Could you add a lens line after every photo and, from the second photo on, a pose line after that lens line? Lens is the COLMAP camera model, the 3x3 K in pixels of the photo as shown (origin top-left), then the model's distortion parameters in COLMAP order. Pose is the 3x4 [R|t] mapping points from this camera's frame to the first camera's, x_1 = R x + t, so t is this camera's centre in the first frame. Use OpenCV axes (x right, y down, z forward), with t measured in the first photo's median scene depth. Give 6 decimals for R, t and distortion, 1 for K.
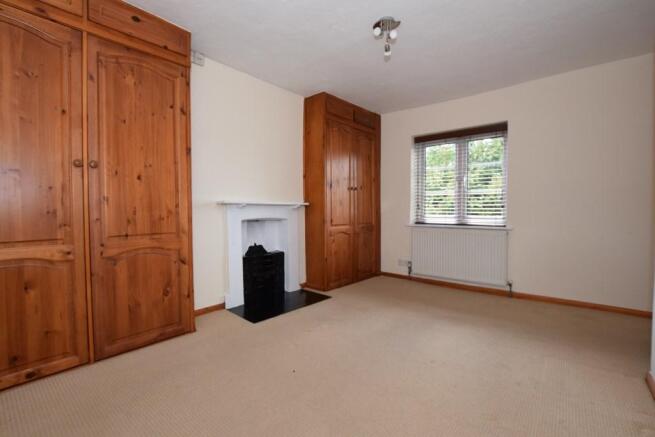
lens RADIAL K [[287.0, 0, 327.5], [0, 287.0, 218.5], [0, 0, 1]] dist [-0.024911, 0.000317]
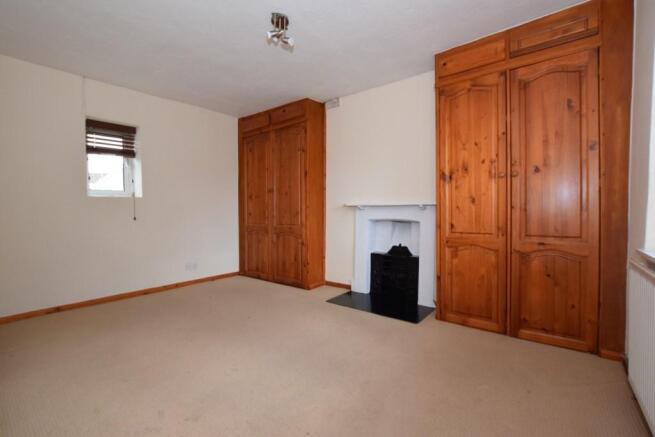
lens RADIAL K [[287.0, 0, 327.5], [0, 287.0, 218.5], [0, 0, 1]] dist [-0.024911, 0.000317]
pose [[0.060505, 0.024140, -0.997876, 0.813314], [-0.020971, 0.999518, 0.022908, -0.022779], [0.997948, 0.019541, 0.060982, 0.752617]]
